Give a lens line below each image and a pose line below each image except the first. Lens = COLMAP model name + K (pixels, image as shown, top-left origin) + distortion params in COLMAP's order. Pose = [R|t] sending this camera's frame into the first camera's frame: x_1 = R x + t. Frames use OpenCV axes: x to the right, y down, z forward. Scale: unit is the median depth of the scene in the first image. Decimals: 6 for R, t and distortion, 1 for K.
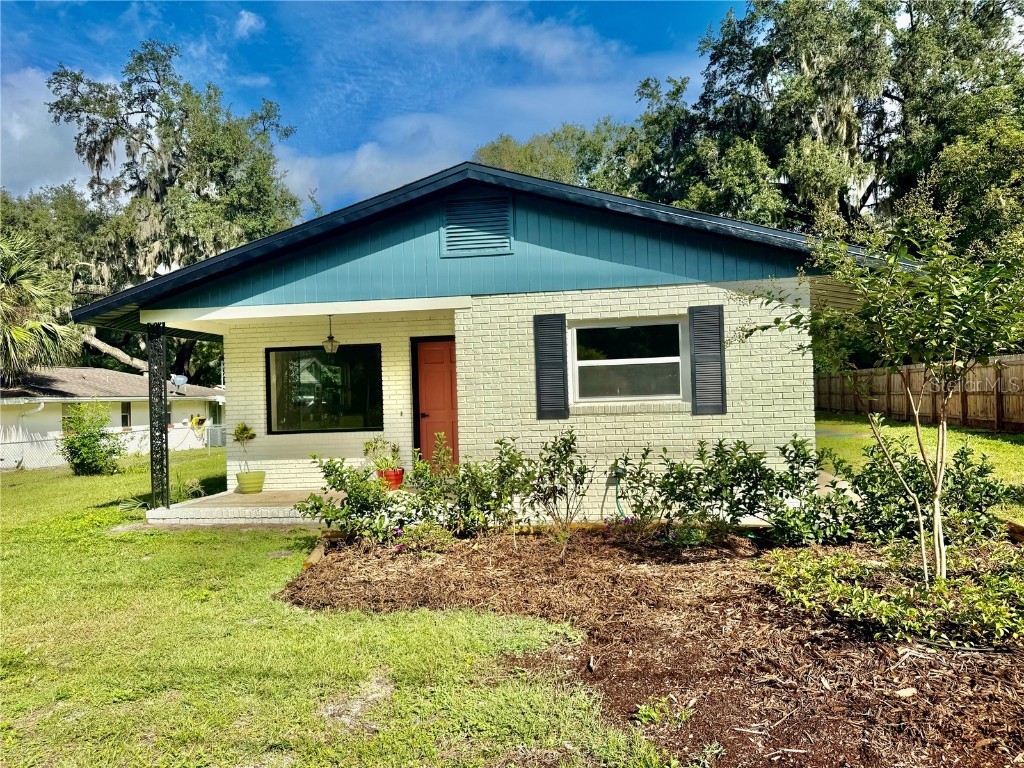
lens RADIAL K [[710.2, 0, 512.0], [0, 710.2, 384.0], [0, 0, 1]] dist [0.124988, -0.181060]
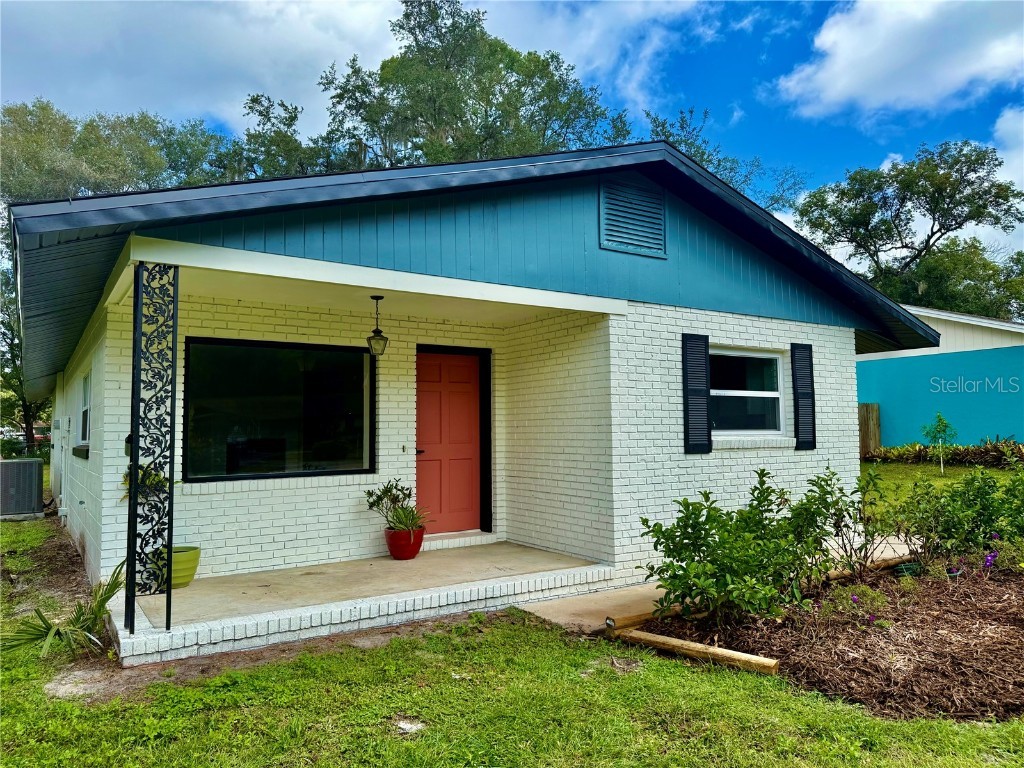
lens RADIAL K [[710.2, 0, 512.0], [0, 710.2, 384.0], [0, 0, 1]] dist [0.124988, -0.181060]
pose [[0.746362, 0.069757, 0.661874, -0.554489], [-0.025361, 0.996751, -0.076453, 0.029014], [-0.665057, 0.040275, 0.745706, 0.391679]]
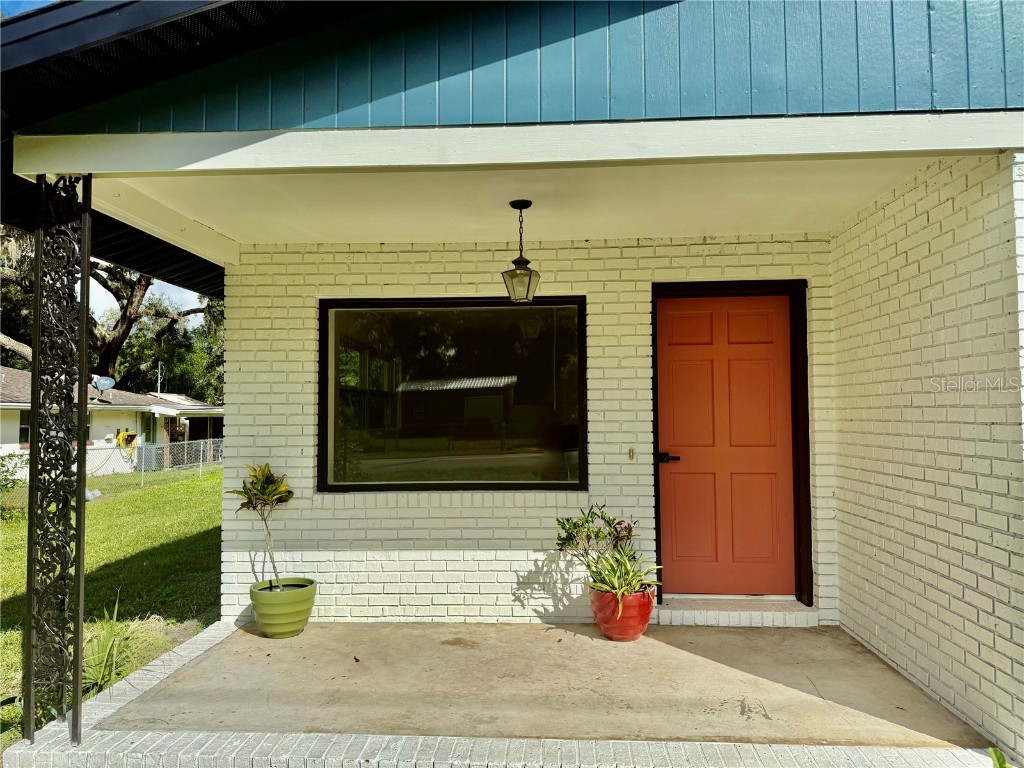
lens RADIAL K [[710.2, 0, 512.0], [0, 710.2, 384.0], [0, 0, 1]] dist [0.124988, -0.181060]
pose [[0.995896, 0.030785, 0.085109, -0.269818], [-0.028480, 0.999197, -0.028170, 0.012921], [-0.085908, 0.025630, 0.995973, 0.564014]]
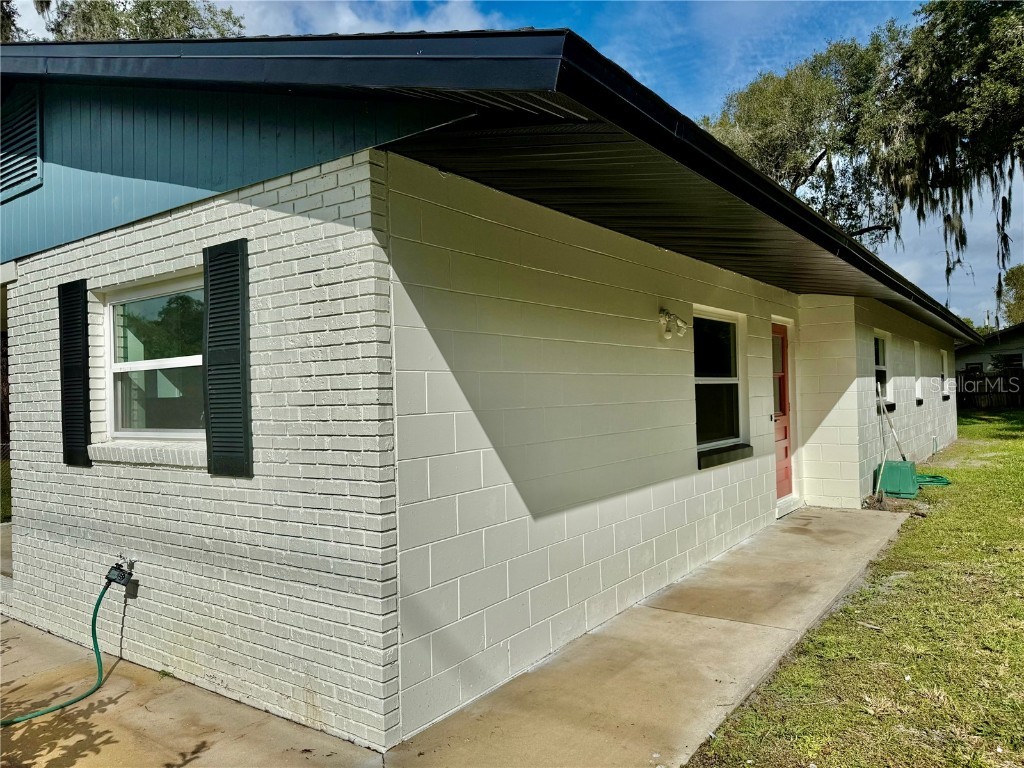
lens RADIAL K [[710.2, 0, 512.0], [0, 710.2, 384.0], [0, 0, 1]] dist [0.124988, -0.181060]
pose [[0.883556, 0.001577, -0.468323, 0.507789], [0.006736, 0.999848, 0.016075, -0.018579], [0.468278, -0.017358, 0.883411, 0.517444]]
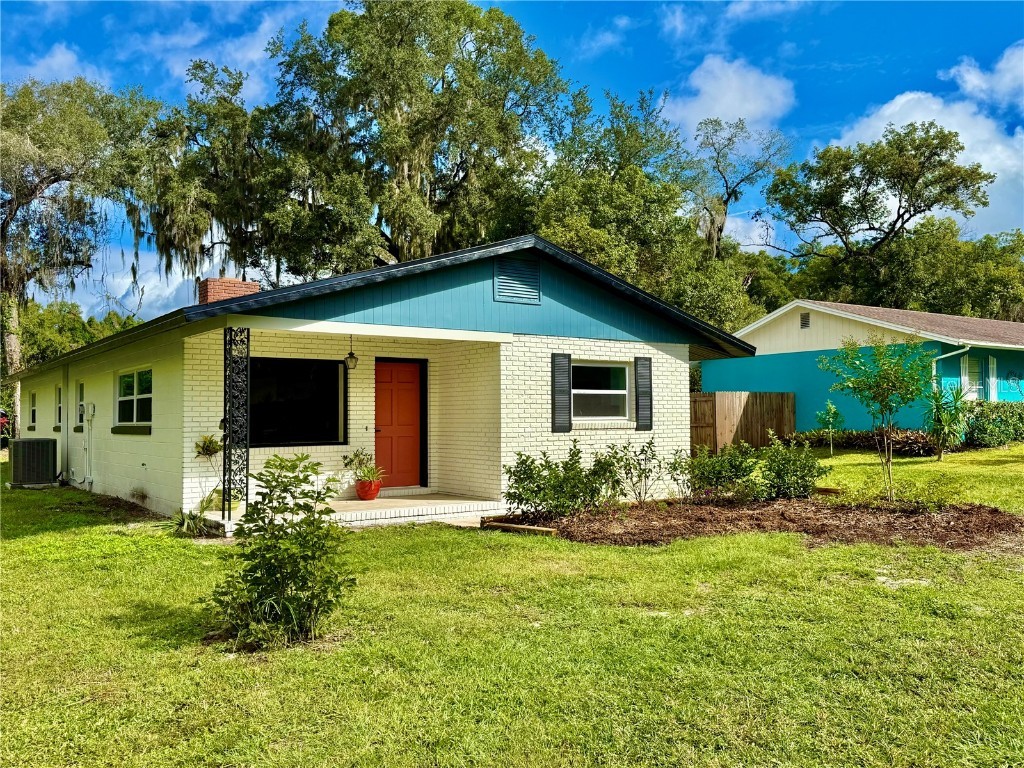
lens RADIAL K [[870.9, 0, 512.0], [0, 870.9, 384.0], [0, 0, 1]] dist [0.060324, -0.005656]
pose [[0.723460, 0.054297, 0.688227, -0.898331], [-0.028957, 0.998412, -0.048329, 0.032044], [-0.689758, 0.015035, 0.723884, -0.090245]]
